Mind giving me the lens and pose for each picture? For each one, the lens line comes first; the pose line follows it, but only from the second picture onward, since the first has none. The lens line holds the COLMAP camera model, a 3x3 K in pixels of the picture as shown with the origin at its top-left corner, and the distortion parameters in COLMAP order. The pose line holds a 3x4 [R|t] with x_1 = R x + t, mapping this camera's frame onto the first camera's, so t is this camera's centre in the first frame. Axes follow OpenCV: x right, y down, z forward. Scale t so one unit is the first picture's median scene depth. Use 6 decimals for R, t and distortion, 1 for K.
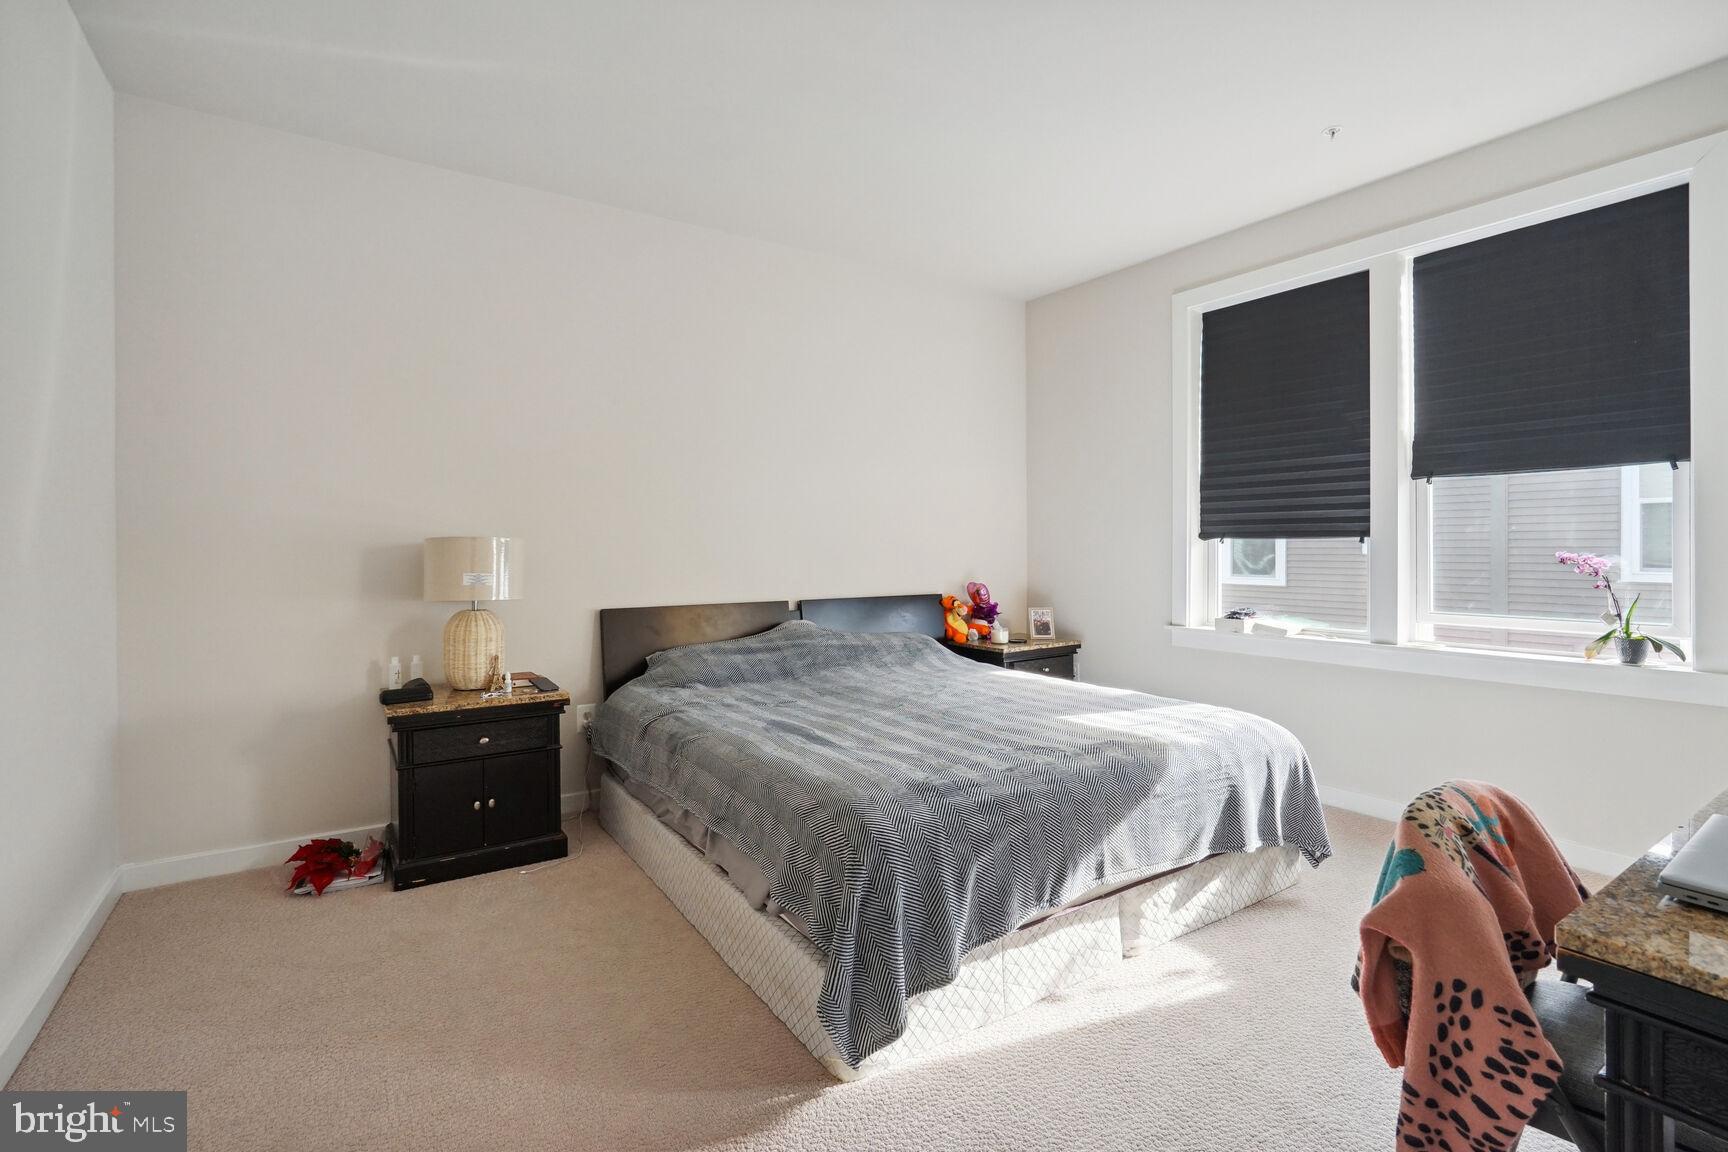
lens RADIAL K [[791.8, 0, 864.1], [0, 791.8, 568.3], [0, 0, 1]] dist [-0.004387, 0.000363]
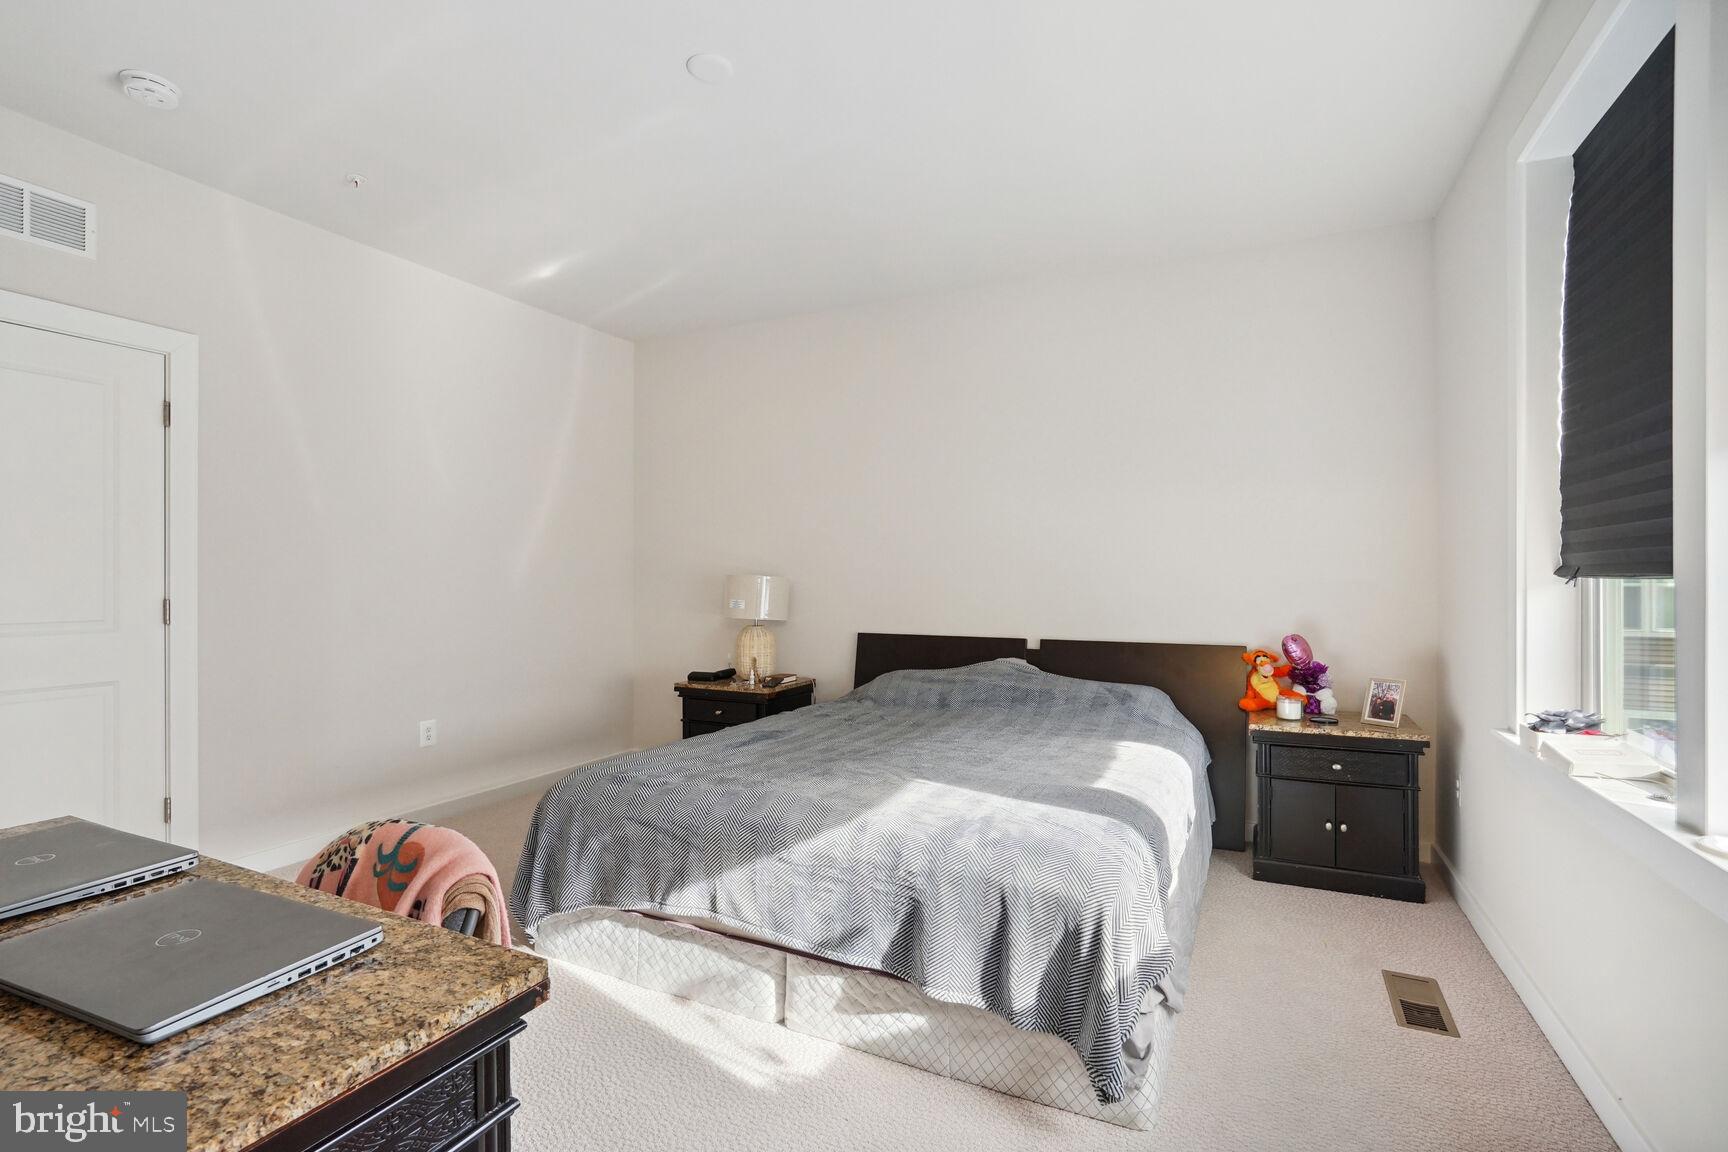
lens RADIAL K [[791.8, 0, 860.9], [0, 791.8, 575.0], [0, 0, 1]] dist [-0.004387, 0.000363]
pose [[0.495971, 0.000765, -0.868339, 1.023904], [-0.021723, 0.999698, -0.011527, -0.034321], [0.868068, 0.024580, 0.495837, 0.505830]]
